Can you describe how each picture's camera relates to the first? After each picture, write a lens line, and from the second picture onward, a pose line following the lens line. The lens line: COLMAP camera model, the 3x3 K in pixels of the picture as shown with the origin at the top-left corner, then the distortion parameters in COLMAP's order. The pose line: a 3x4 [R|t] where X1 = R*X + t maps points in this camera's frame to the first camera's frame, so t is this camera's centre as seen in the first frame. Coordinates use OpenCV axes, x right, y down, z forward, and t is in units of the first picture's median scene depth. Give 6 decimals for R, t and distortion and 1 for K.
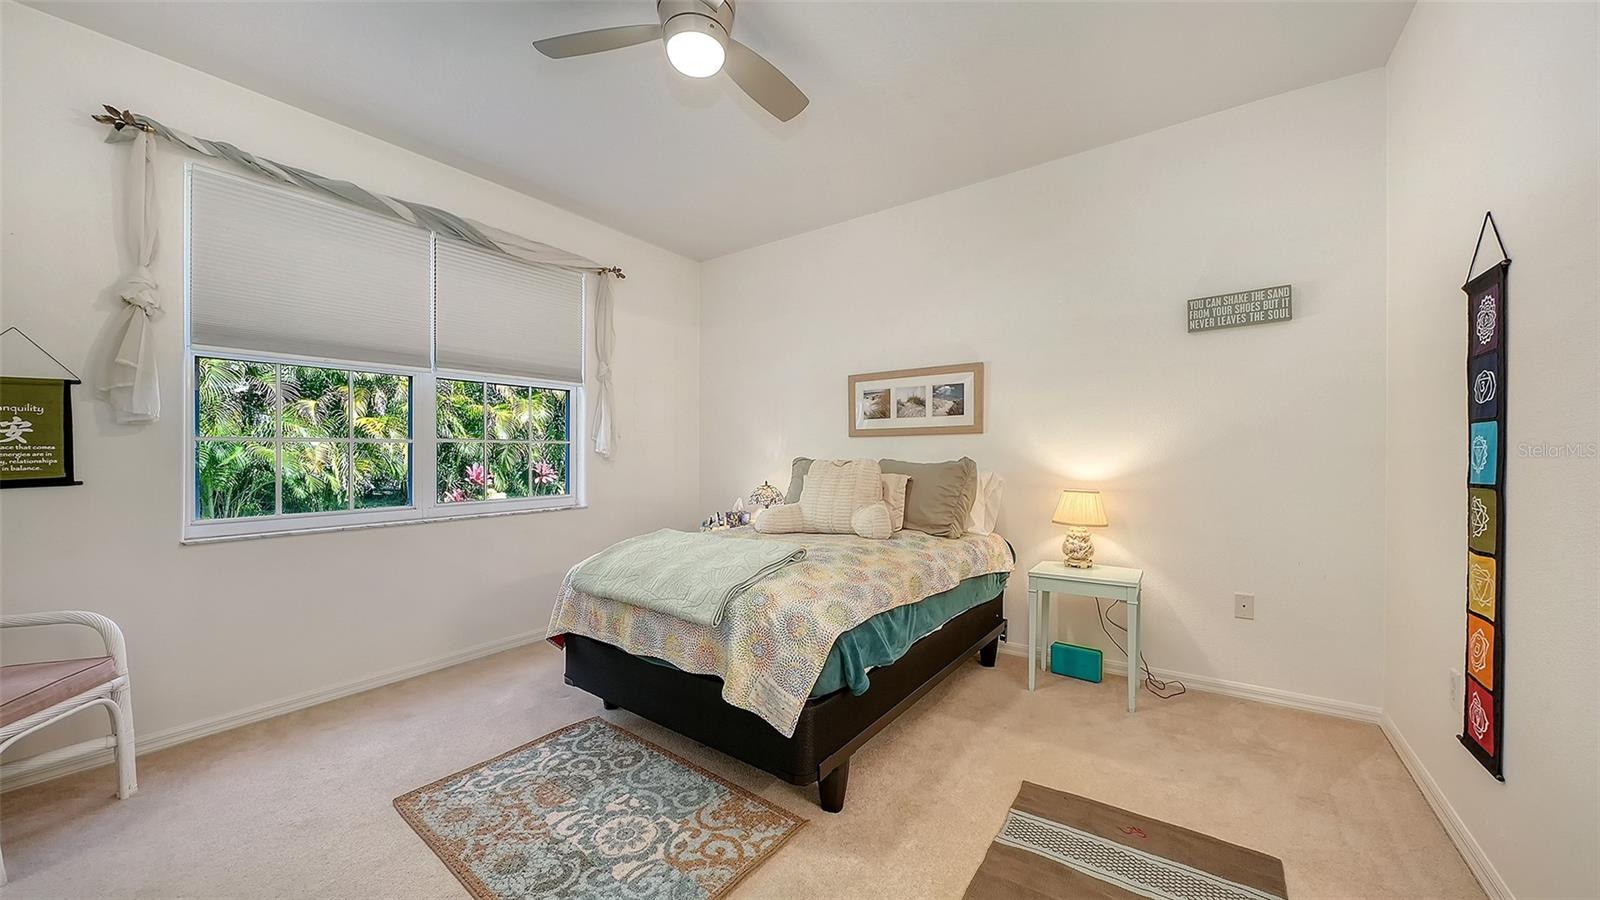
lens RADIAL K [[567.2, 0, 804.5], [0, 567.2, 458.9], [0, 0, 1]] dist [0.000277, -0.001615]
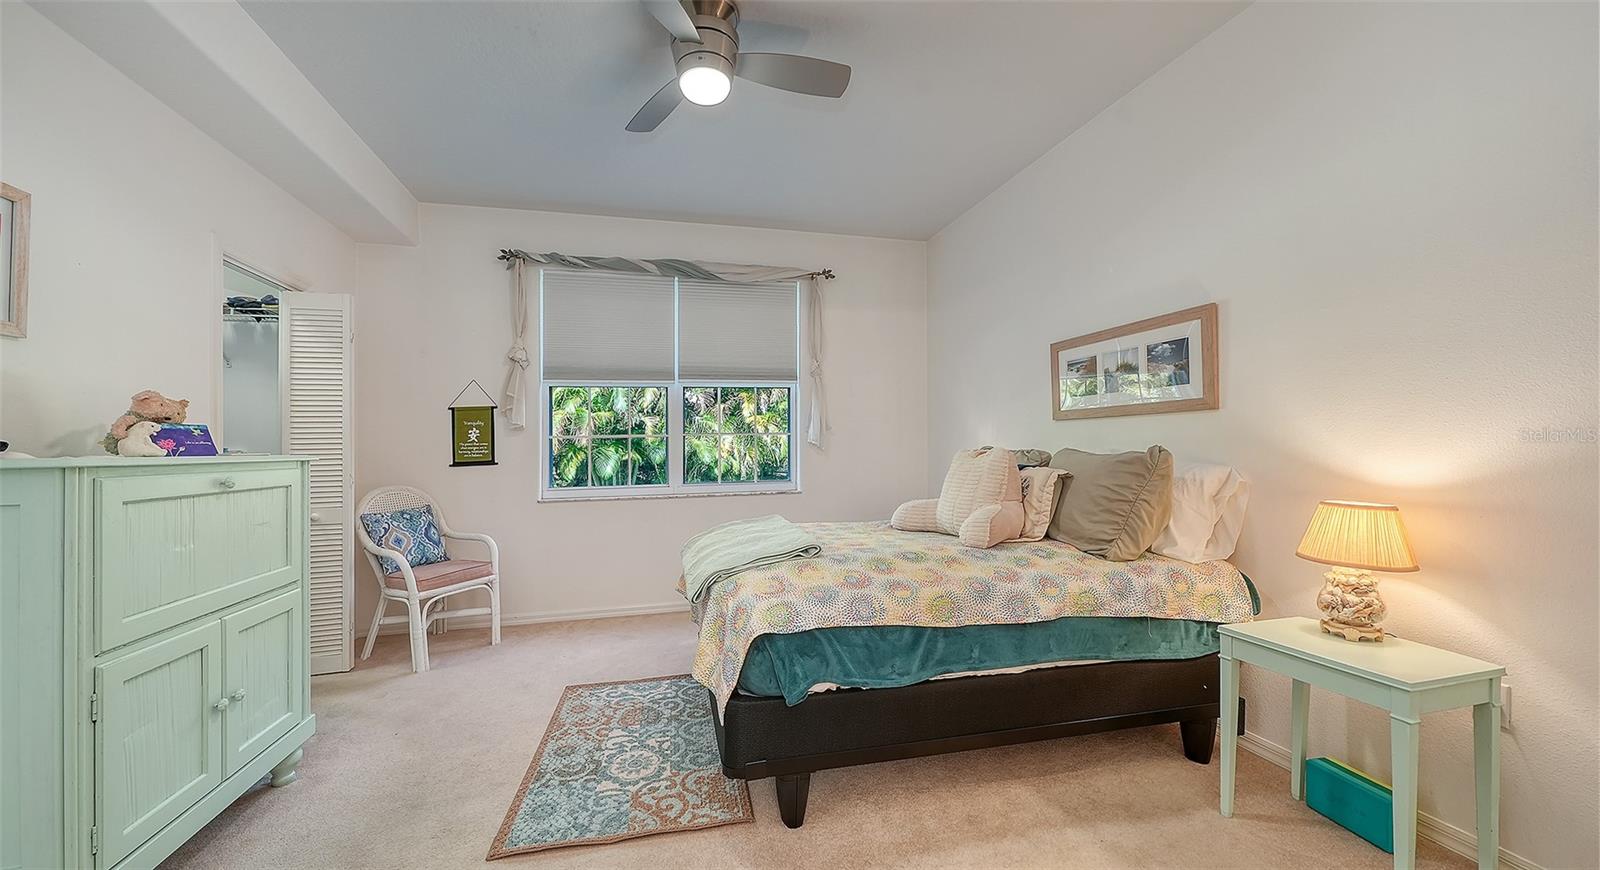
lens RADIAL K [[587.3, 0, 795.6], [0, 587.3, 439.1], [0, 0, 1]] dist [0.001846, -0.000146]
pose [[0.741074, -0.012538, -0.671306, 0.458166], [0.005114, 0.999902, -0.013029, -0.004167], [0.671403, 0.006222, 0.741066, 0.177889]]
